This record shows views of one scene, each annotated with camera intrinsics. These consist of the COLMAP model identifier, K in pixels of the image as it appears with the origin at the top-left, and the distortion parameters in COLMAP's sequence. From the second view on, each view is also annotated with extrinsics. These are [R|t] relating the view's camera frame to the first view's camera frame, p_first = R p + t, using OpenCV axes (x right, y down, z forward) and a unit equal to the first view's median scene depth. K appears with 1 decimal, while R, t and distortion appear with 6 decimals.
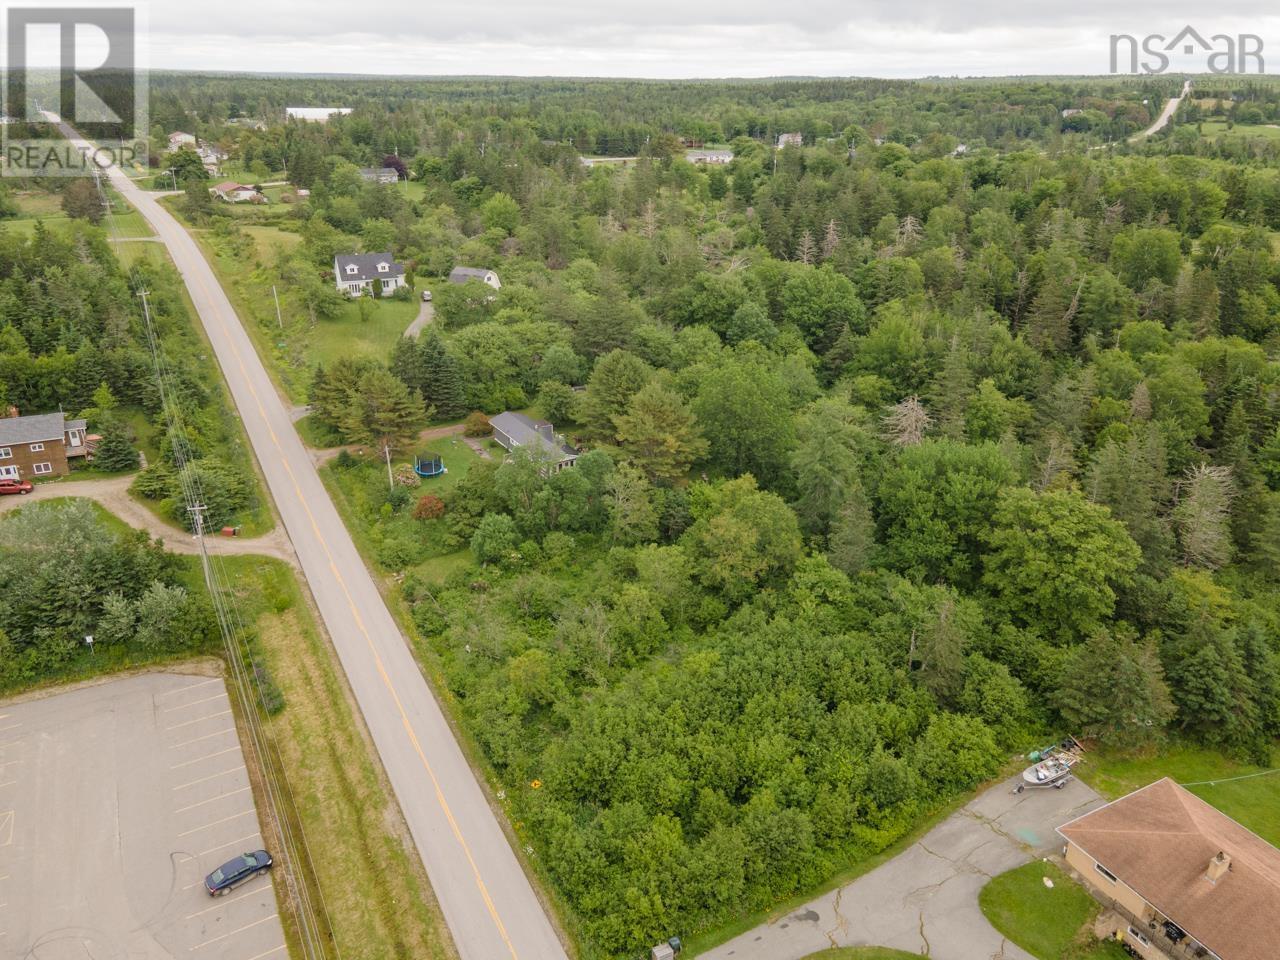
lens RADIAL K [[933.9, 0, 632.8], [0, 933.9, 479.5], [0, 0, 1]] dist [0.011292, 0.057016]
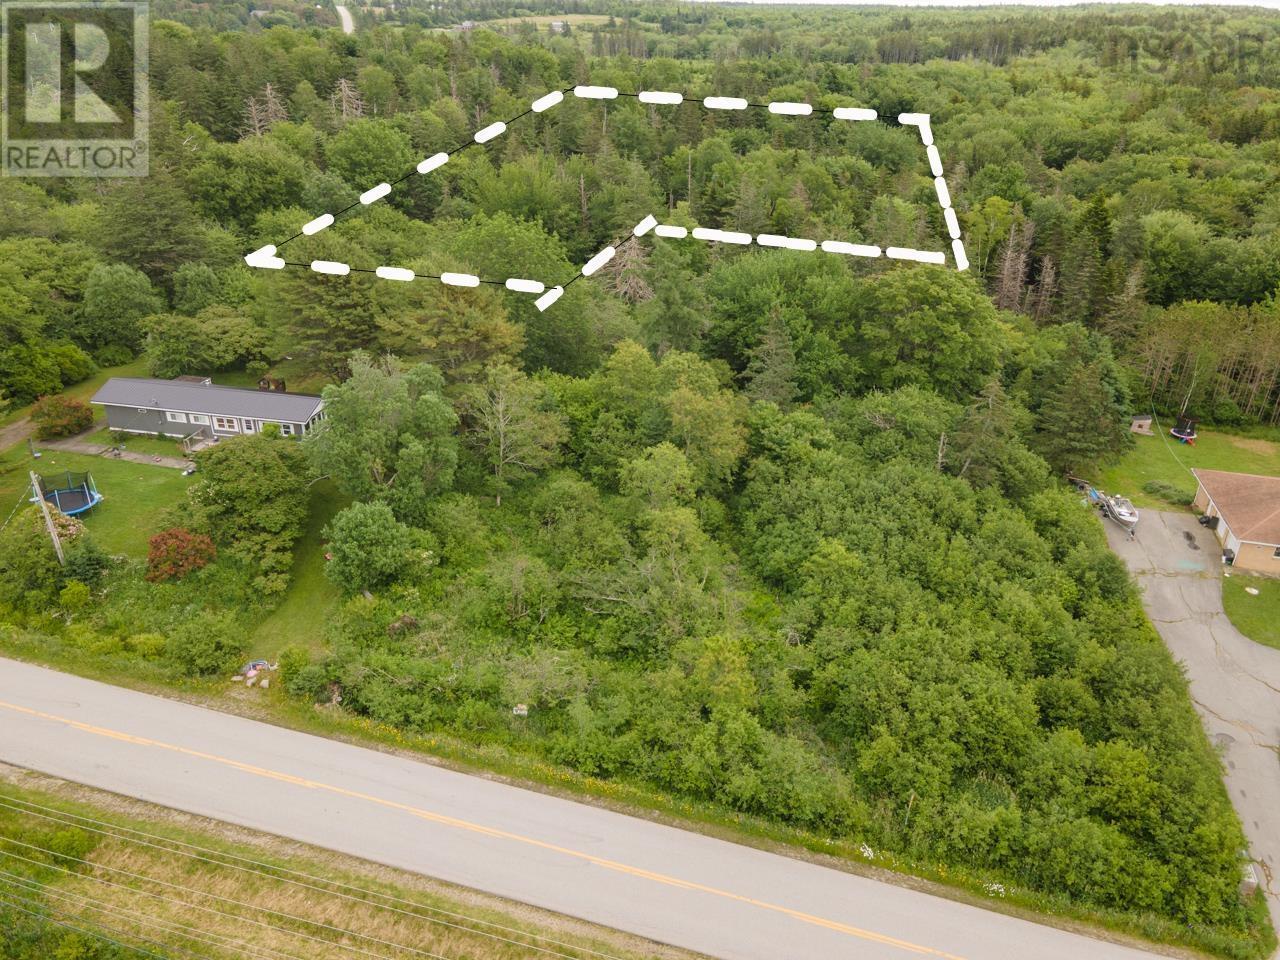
lens RADIAL K [[922.7, 0, 628.9], [0, 922.7, 478.5], [0, 0, 1]] dist [0.042894, 0.000057]
pose [[0.681822, -0.330051, 0.652829, -0.403405], [0.286372, 0.941633, 0.176971, -0.032139], [-0.673135, 0.066289, 0.736543, 0.459316]]
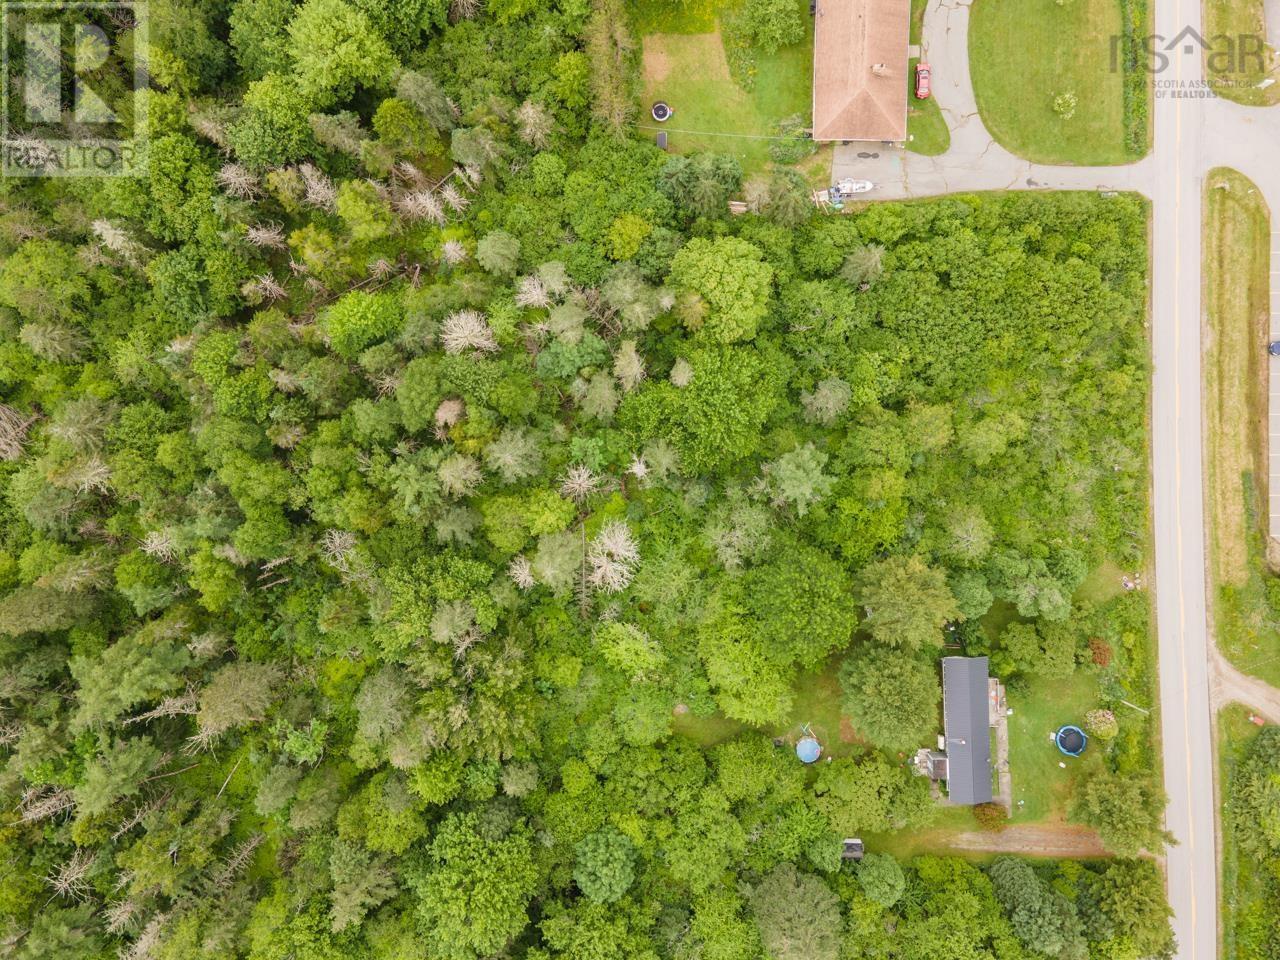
lens RADIAL K [[901.0, 0, 640.0], [0, 901.0, 480.0], [0, 0, 1]] dist [0.049301, 0.001663]
pose [[-0.876944, -0.480496, -0.009624, 0.396274], [0.191783, -0.368242, 0.909734, -1.055209], [-0.440668, 0.795941, 0.415079, 0.671584]]
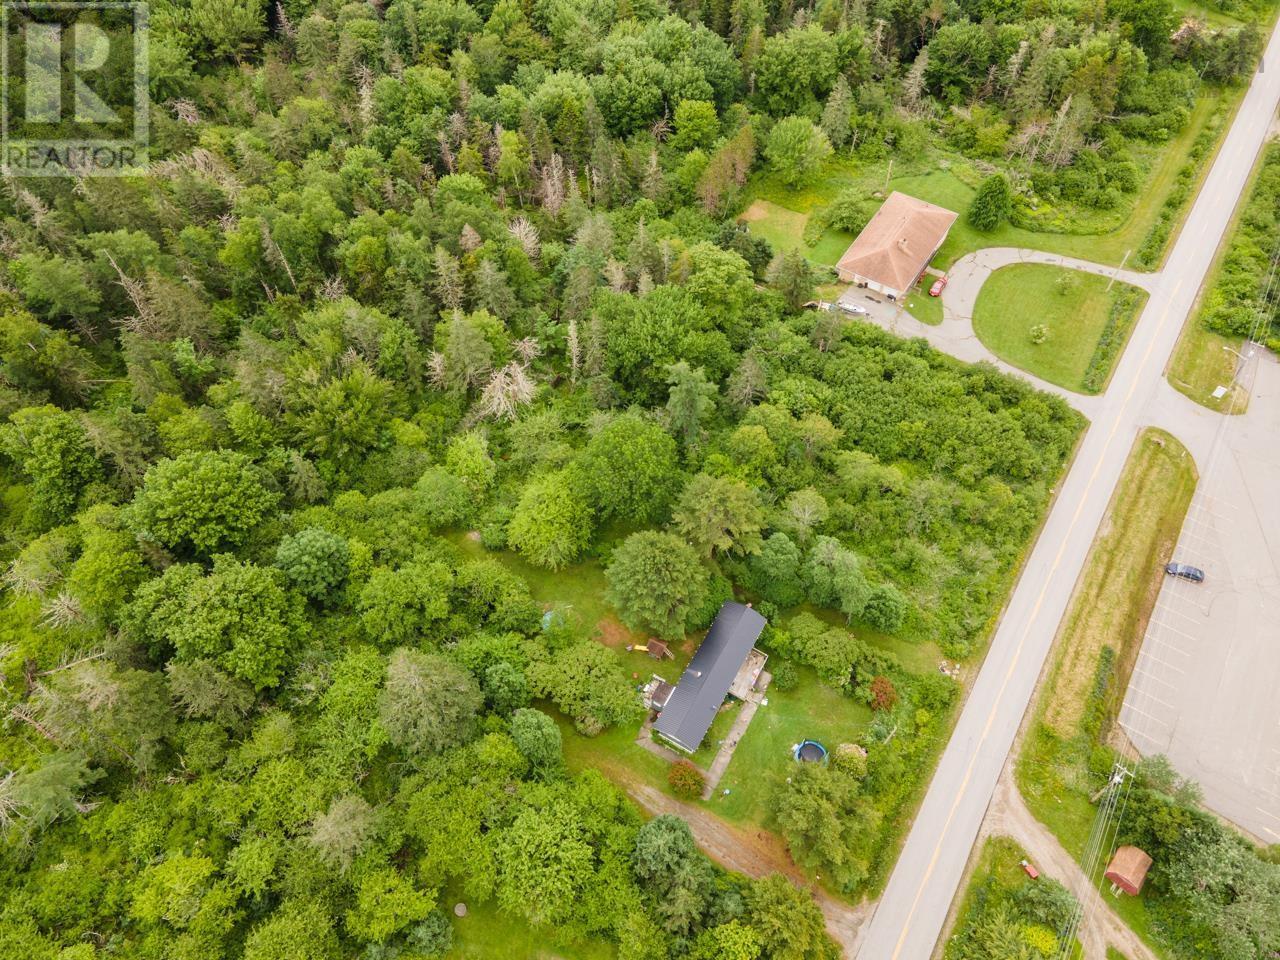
lens RADIAL K [[901.0, 0, 640.0], [0, 901.0, 480.0], [0, 0, 1]] dist [0.049301, 0.001663]
pose [[-0.485741, -0.714198, 0.503962, -0.447291], [0.347948, 0.370917, 0.861019, -1.048699], [-0.801865, 0.593584, 0.068334, 1.077686]]
